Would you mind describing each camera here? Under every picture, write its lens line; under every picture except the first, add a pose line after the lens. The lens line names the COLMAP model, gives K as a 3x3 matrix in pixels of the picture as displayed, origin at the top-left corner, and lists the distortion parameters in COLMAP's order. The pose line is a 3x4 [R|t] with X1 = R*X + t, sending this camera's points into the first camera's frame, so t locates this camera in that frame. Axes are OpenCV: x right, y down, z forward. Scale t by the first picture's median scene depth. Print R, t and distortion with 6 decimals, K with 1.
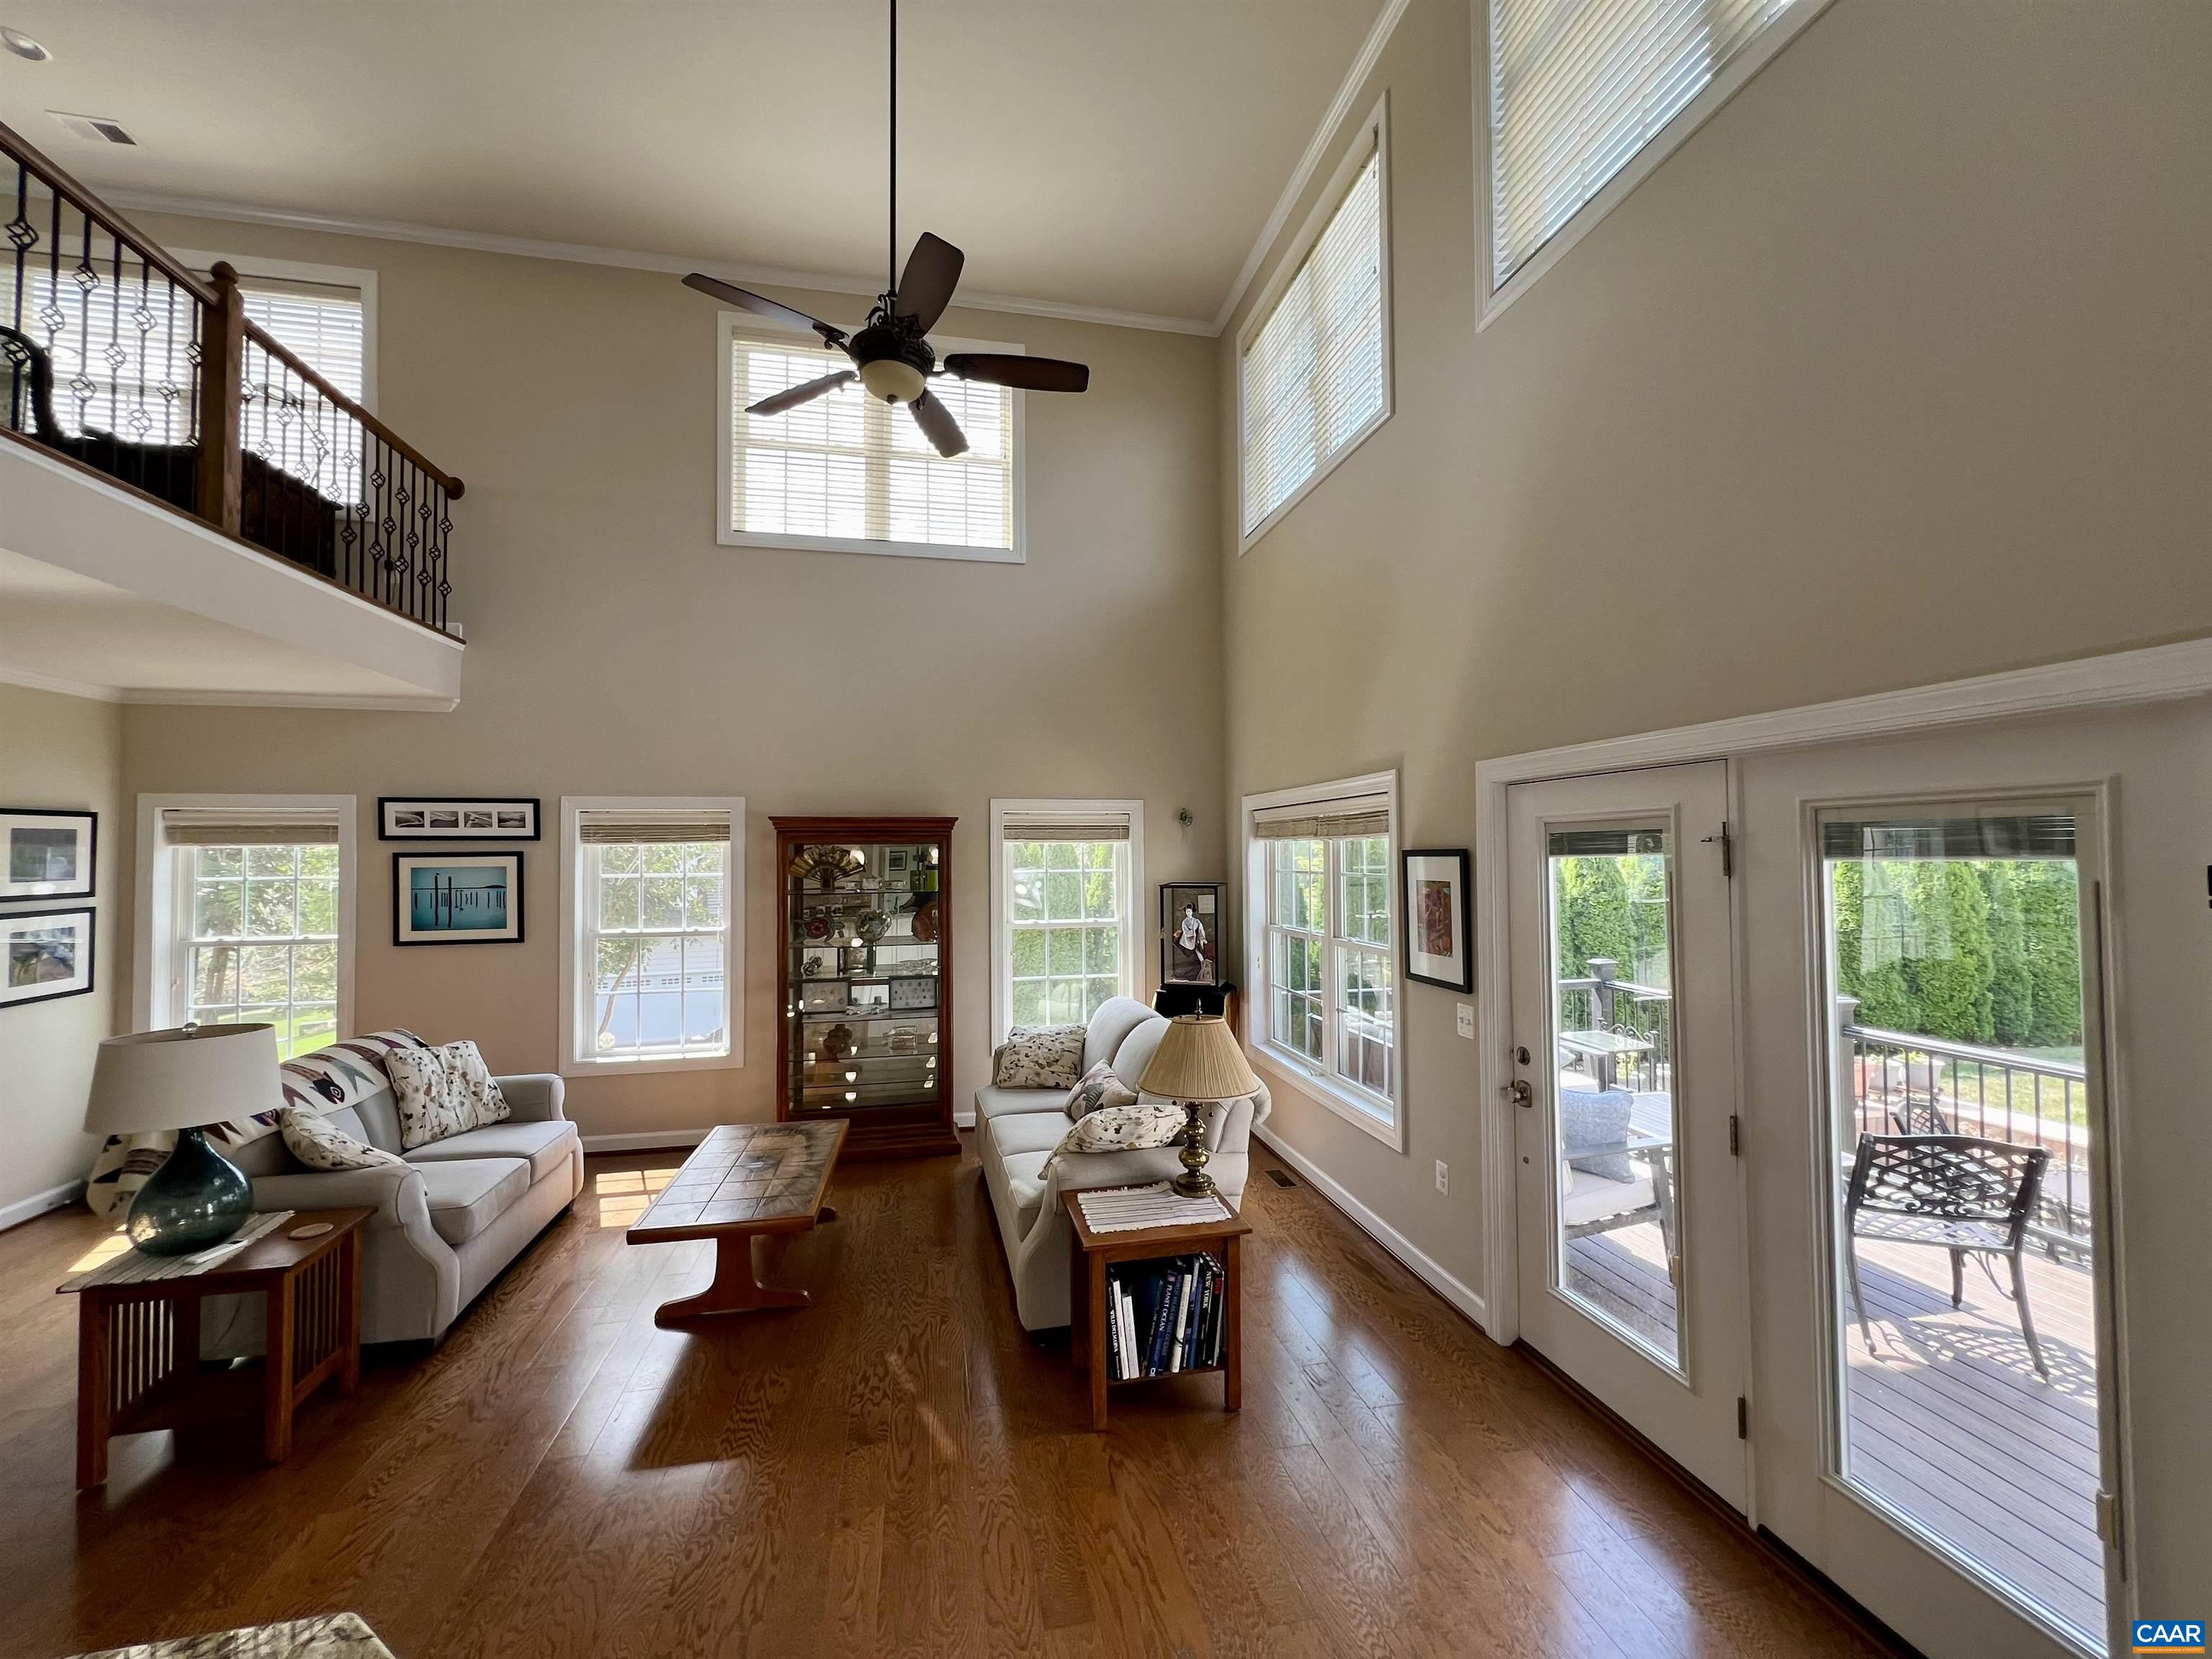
lens RADIAL K [[882.8, 0, 1111.6], [0, 882.8, 833.6], [0, 0, 1]] dist [0.003237, -0.000151]
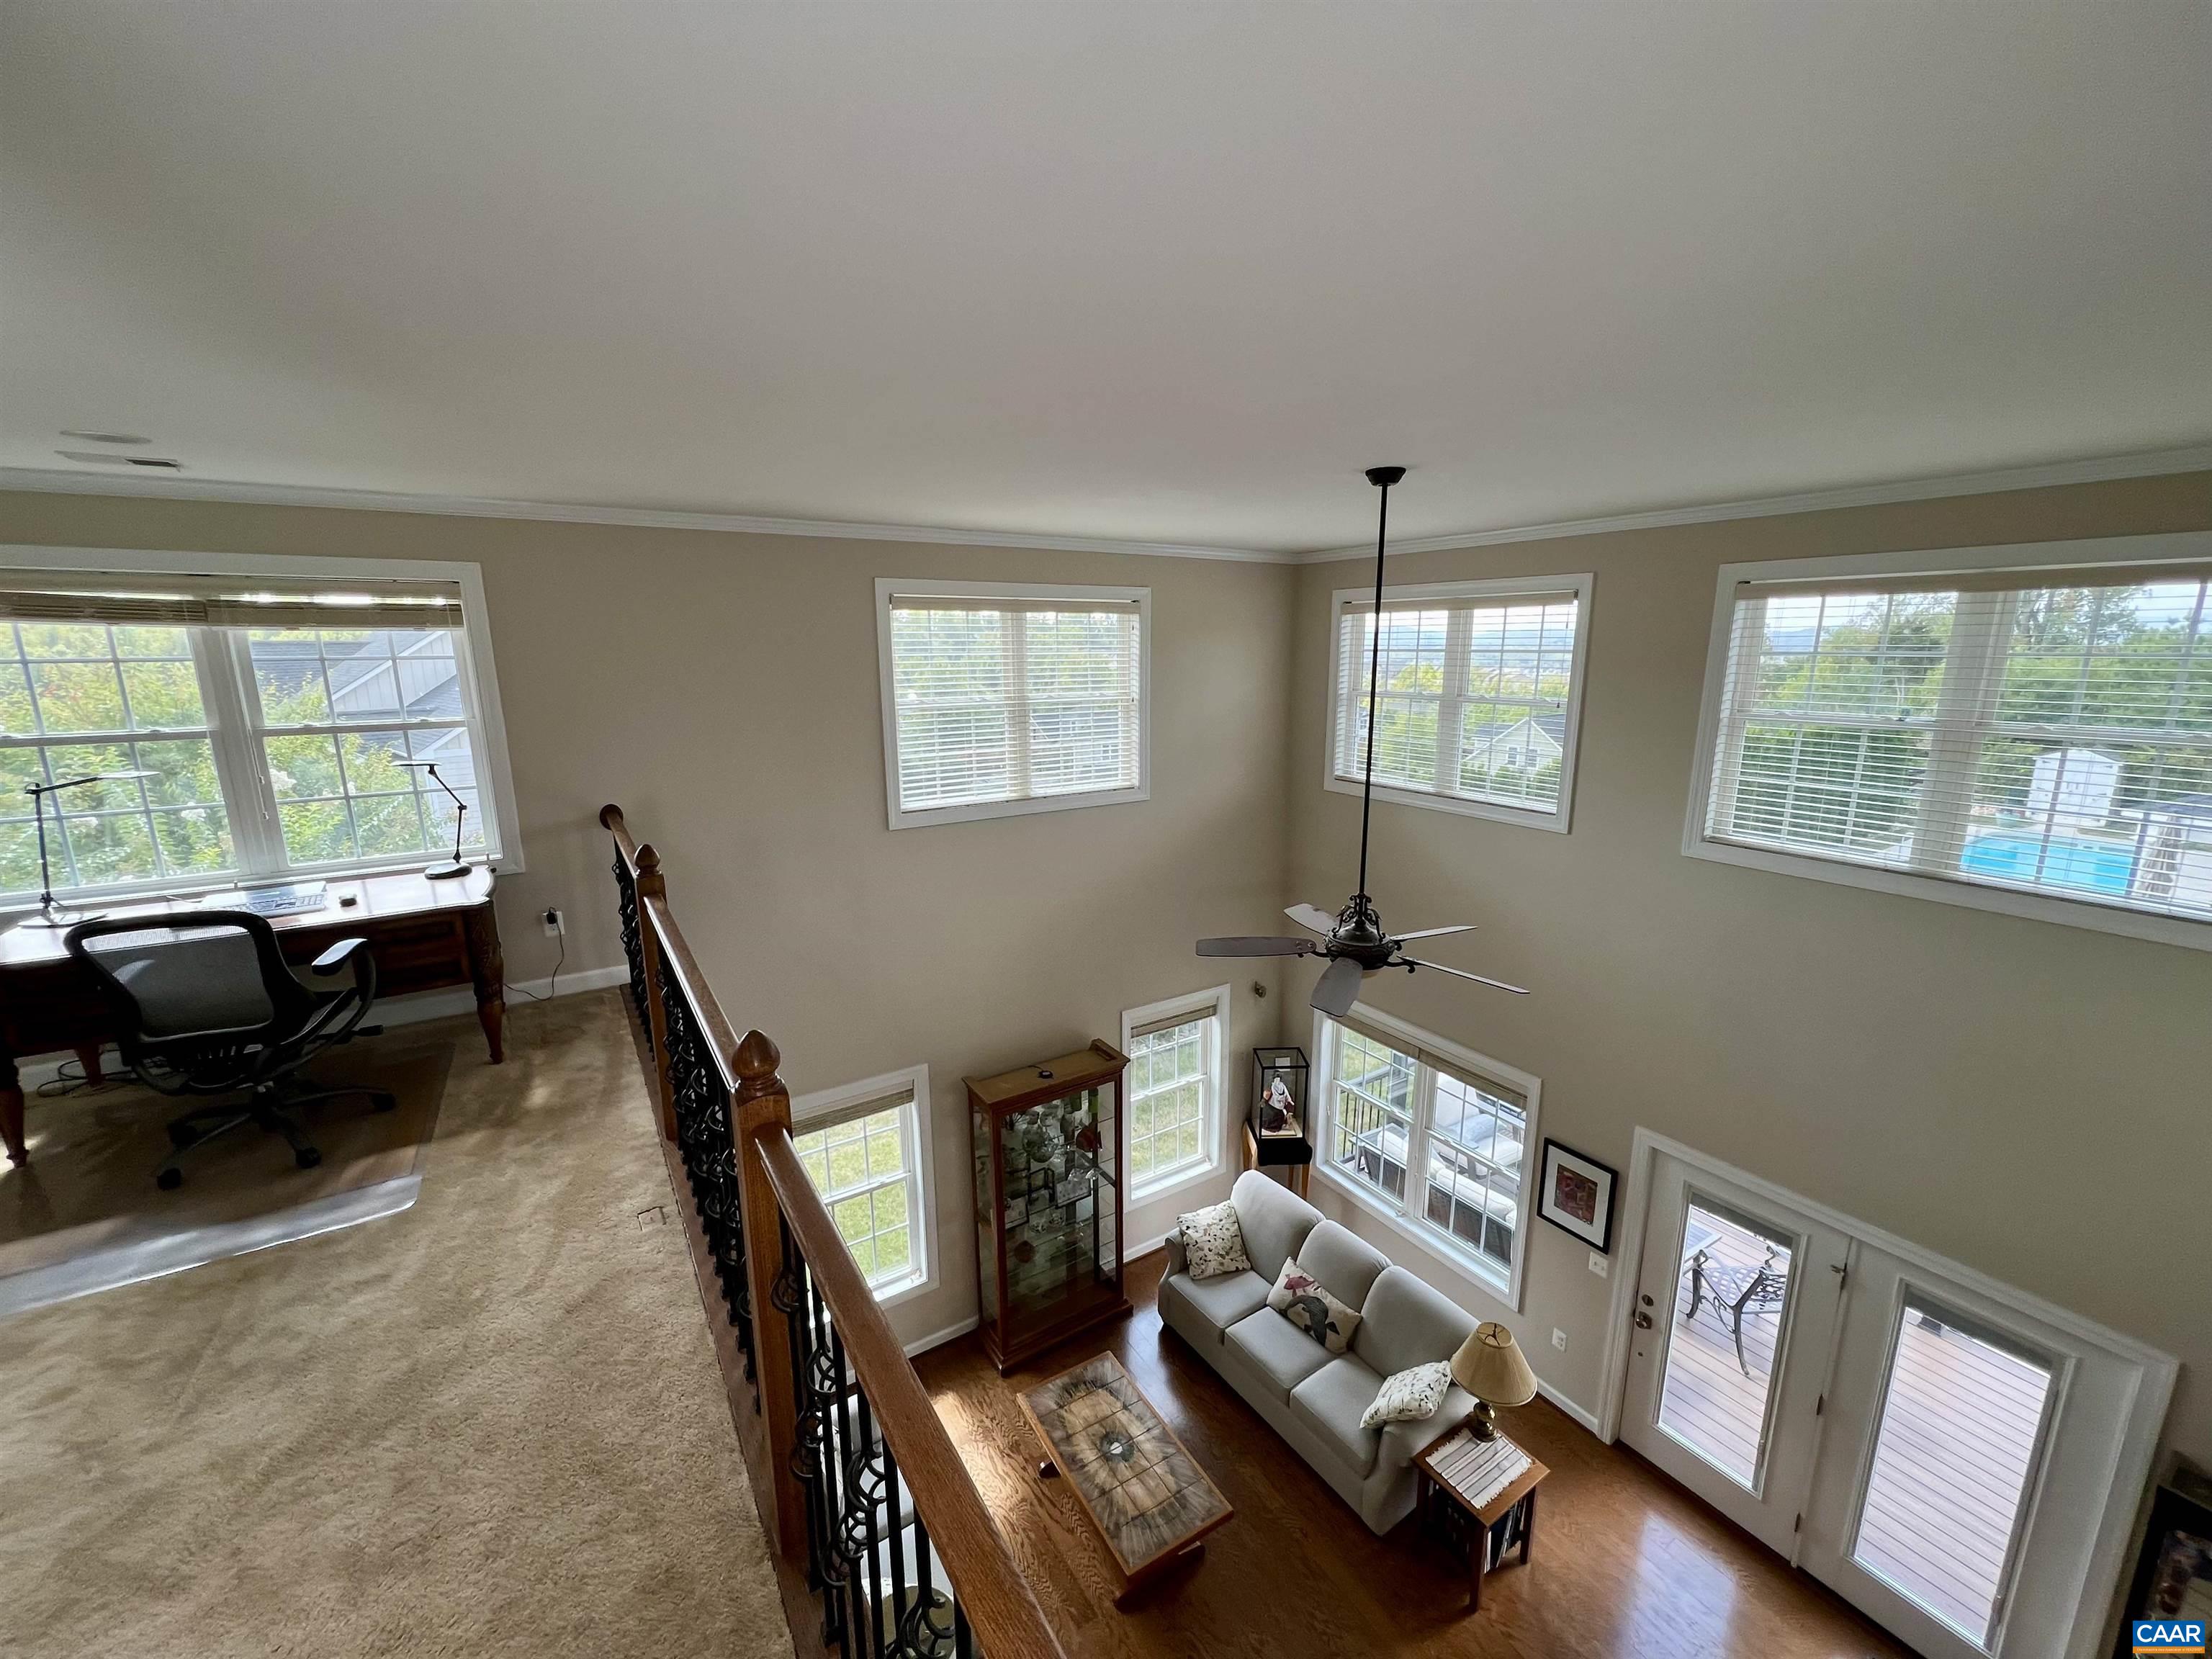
lens RADIAL K [[878.1, 0, 1107.4], [0, 878.1, 833.0], [0, 0, 1]] dist [-0.000722, 0.000369]
pose [[0.935698, -0.072695, 0.345232, -0.617105], [-0.008621, 0.973538, 0.228364, -0.607248], [-0.352697, -0.216656, 0.910310, 0.037645]]
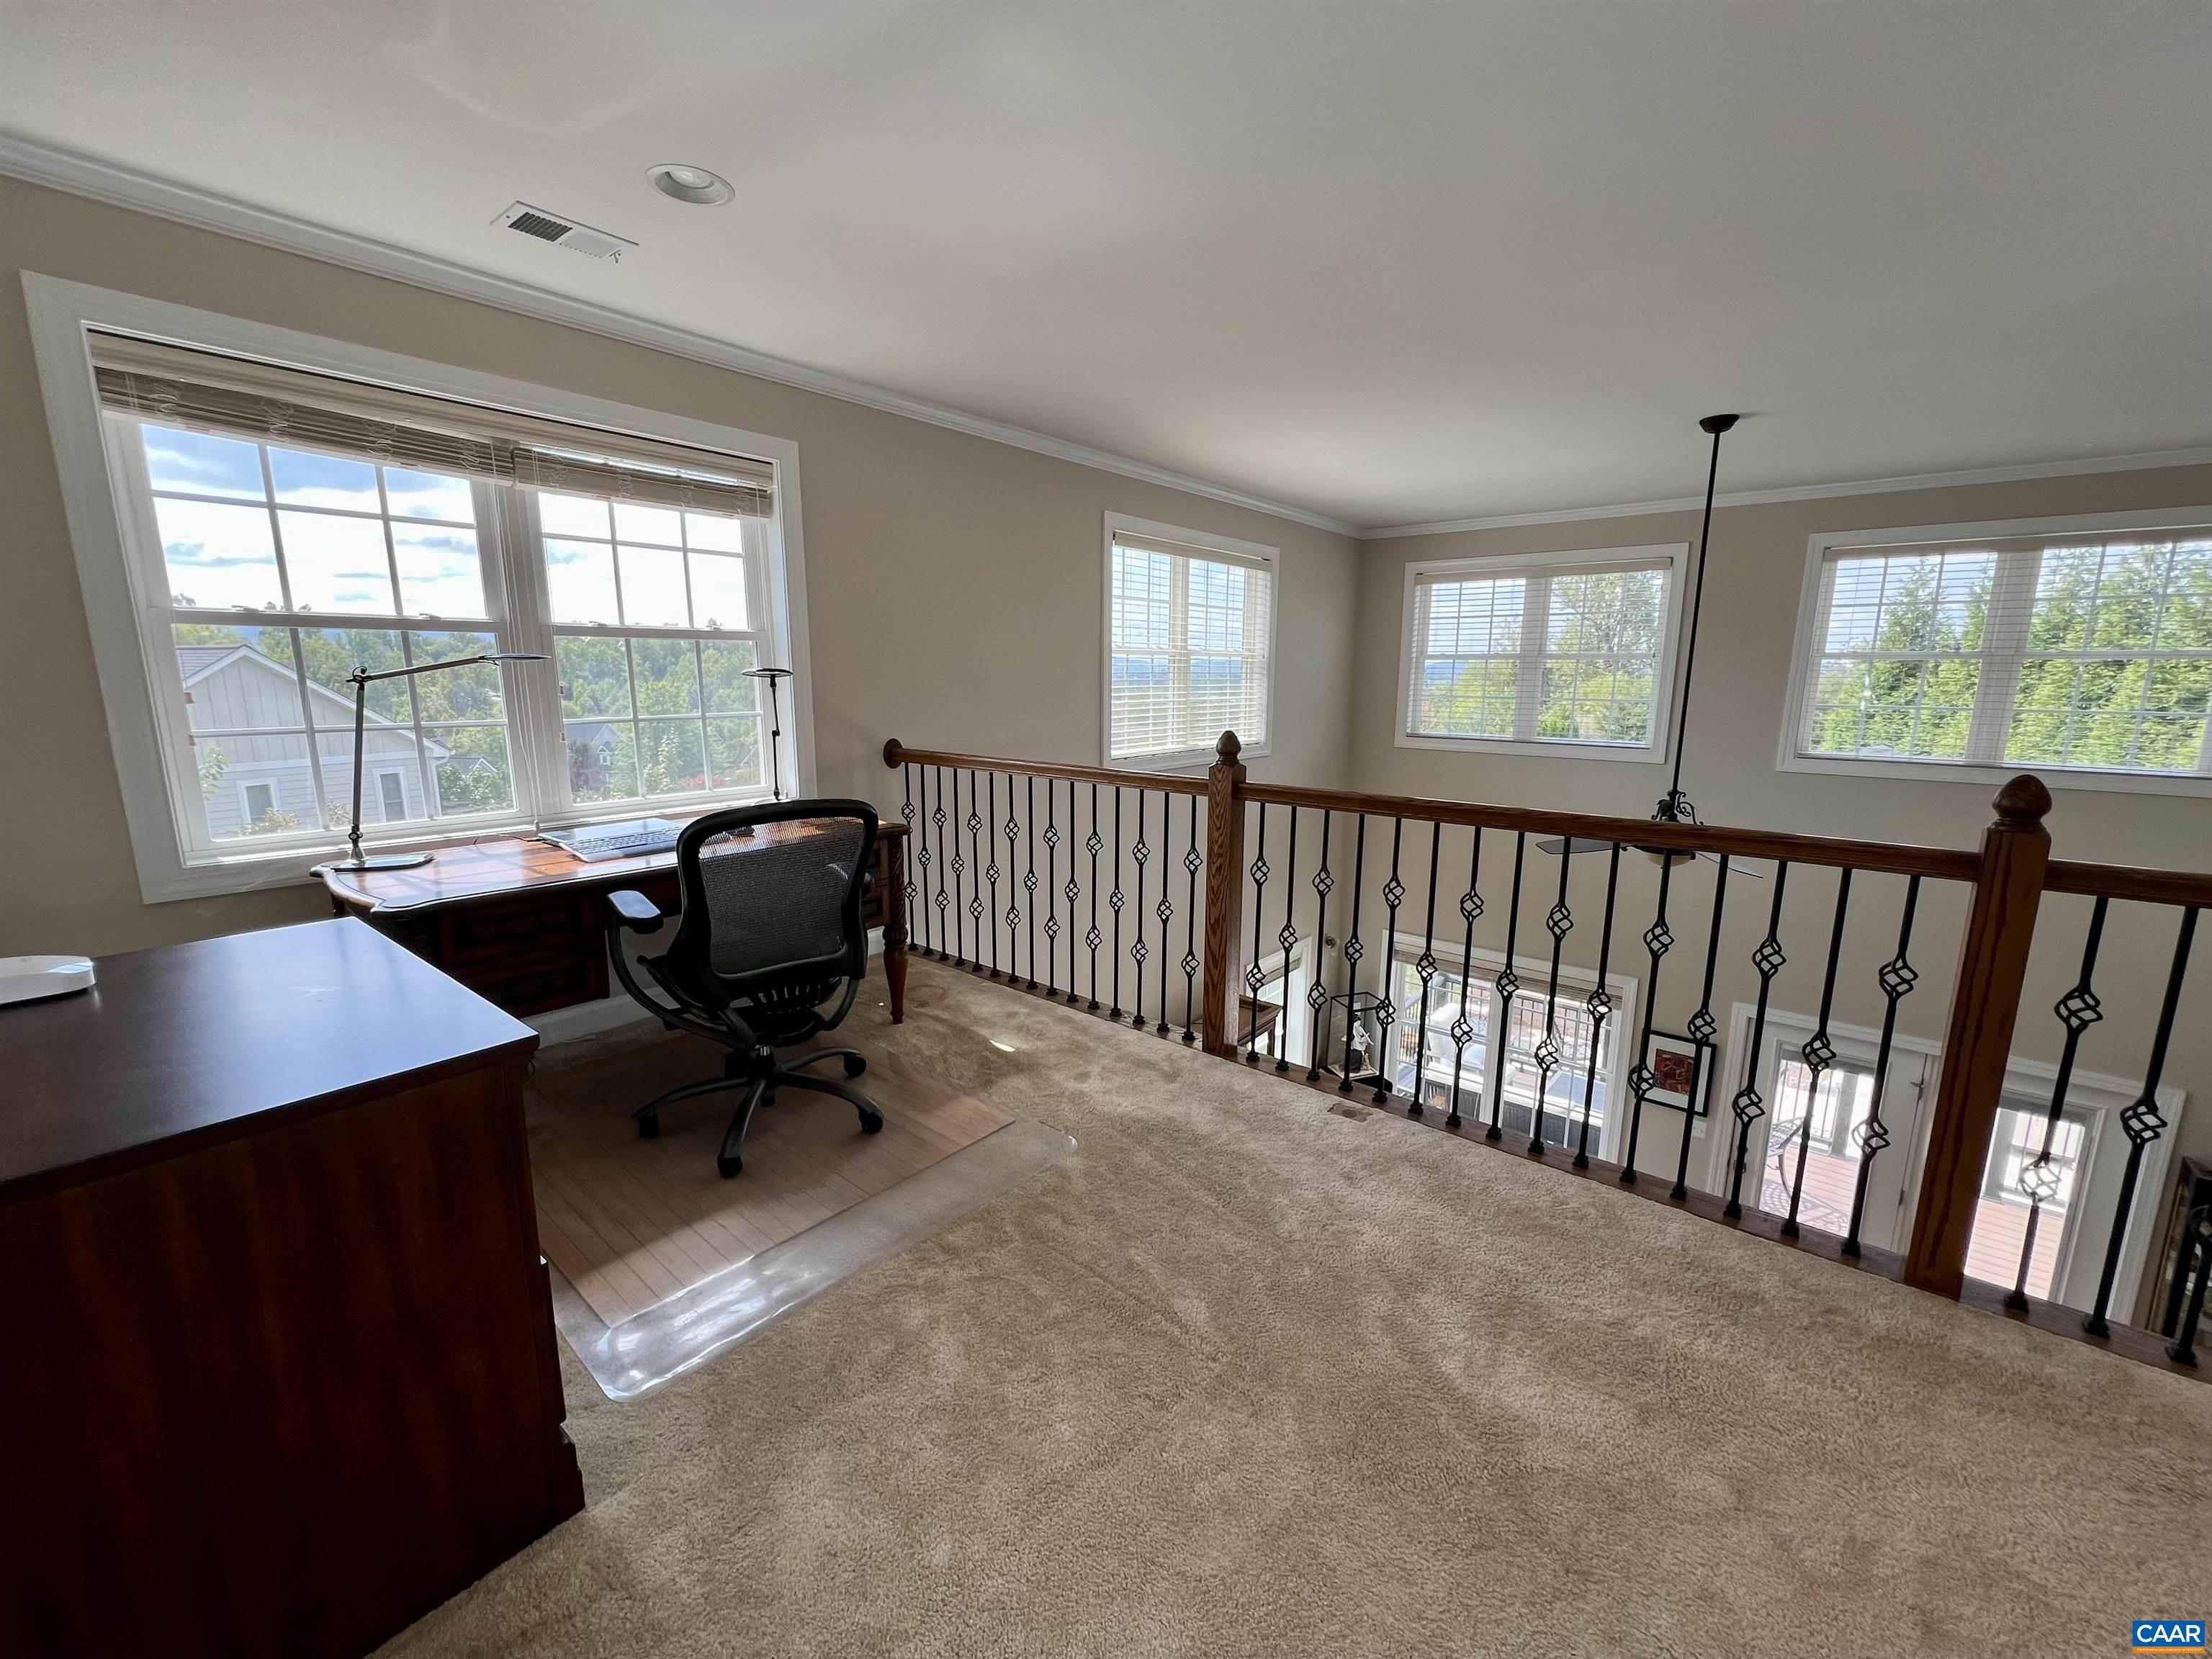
lens RADIAL K [[882.8, 0, 1107.6], [0, 882.8, 835.7], [0, 0, 1]] dist [0.003237, -0.000151]
pose [[0.785080, -0.104384, 0.610536, -1.125730], [-0.023627, 0.979933, 0.197922, -0.501139], [-0.618944, -0.169810, 0.766859, 0.306749]]
